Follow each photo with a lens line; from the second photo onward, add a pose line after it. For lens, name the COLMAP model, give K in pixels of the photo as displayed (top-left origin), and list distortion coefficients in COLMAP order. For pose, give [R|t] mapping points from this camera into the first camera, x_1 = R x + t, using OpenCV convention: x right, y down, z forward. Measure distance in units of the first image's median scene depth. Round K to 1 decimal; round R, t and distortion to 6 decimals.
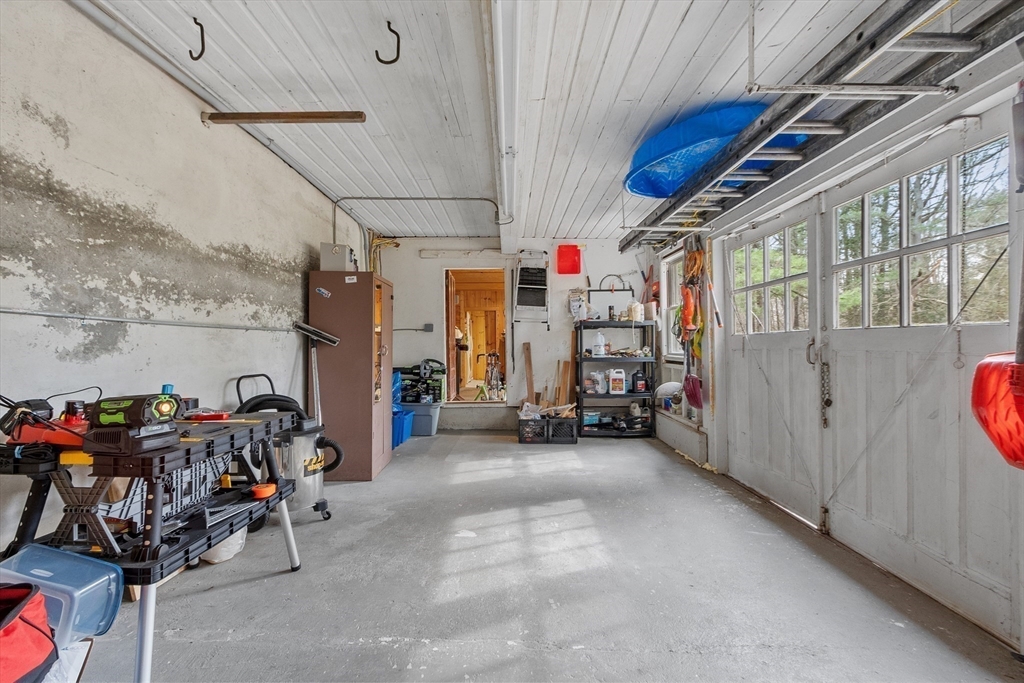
lens RADIAL K [[448.9, 0, 512.0], [0, 448.9, 341.5], [0, 0, 1]] dist [0.003098, 0.000197]
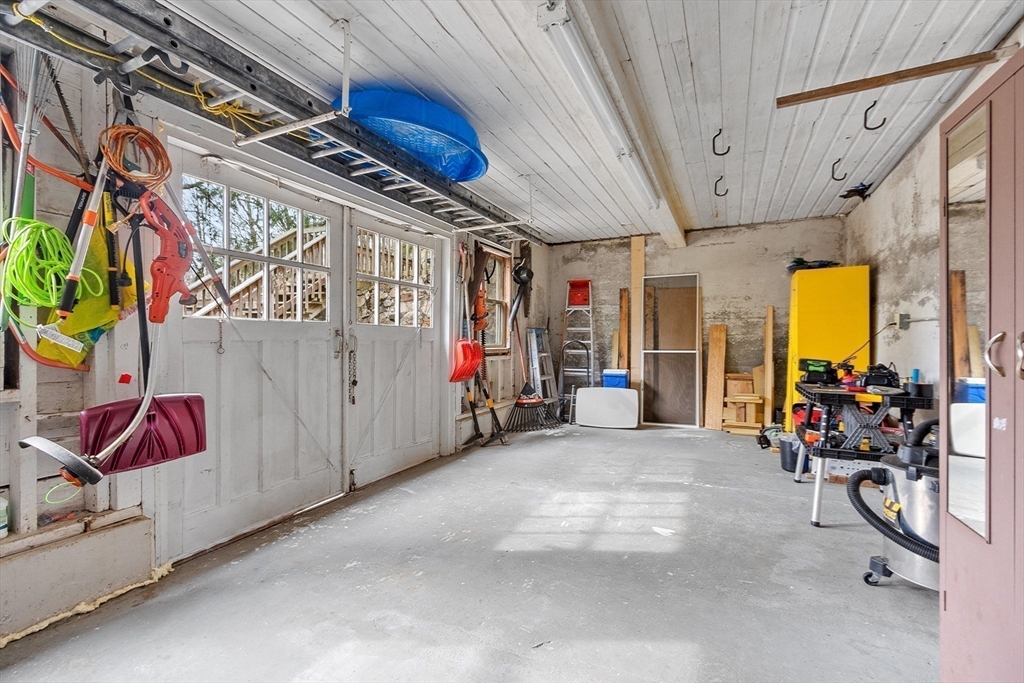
lens RADIAL K [[448.9, 0, 512.0], [0, 448.9, 341.5], [0, 0, 1]] dist [0.003098, 0.000197]
pose [[-0.902751, -0.005359, 0.430130, -0.221633], [-0.008106, 0.999957, -0.004555, 0.026536], [-0.430087, -0.007599, -0.902756, 2.008325]]
